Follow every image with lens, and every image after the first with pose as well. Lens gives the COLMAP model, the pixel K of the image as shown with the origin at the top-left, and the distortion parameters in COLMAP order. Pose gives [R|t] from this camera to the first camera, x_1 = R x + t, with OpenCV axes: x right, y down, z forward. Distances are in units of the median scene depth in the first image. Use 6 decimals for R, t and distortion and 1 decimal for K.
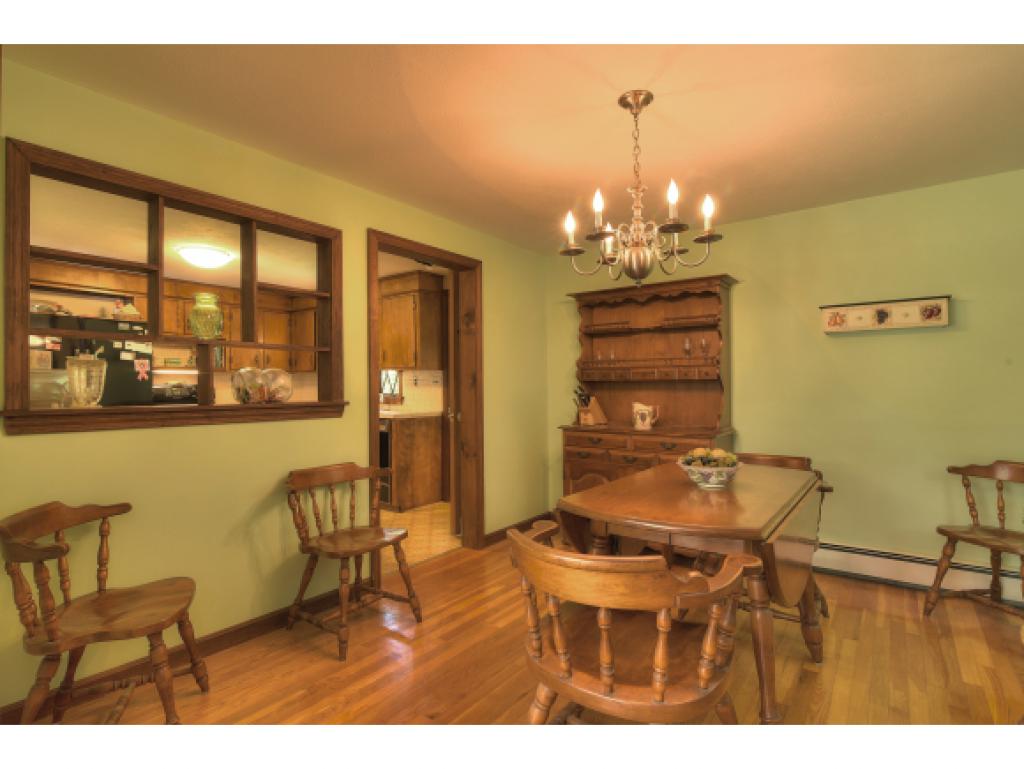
lens RADIAL K [[542.8, 0, 527.4], [0, 542.8, 391.7], [0, 0, 1]] dist [-0.015357, 0.001153]
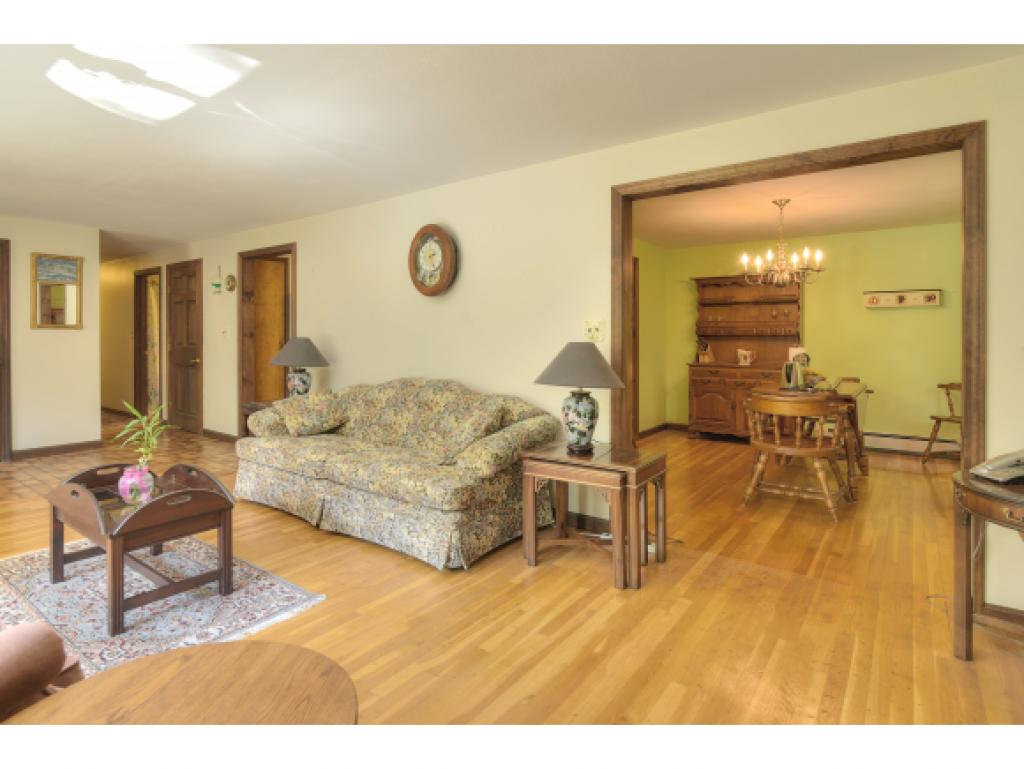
lens RADIAL K [[542.8, 0, 500.8], [0, 542.8, 348.4], [0, 0, 1]] dist [-0.015357, 0.001153]
pose [[0.998365, 0.007286, -0.056691, -0.426023], [-0.006603, 0.999903, 0.012227, 0.004926], [0.056775, -0.011833, 0.998317, -0.646745]]
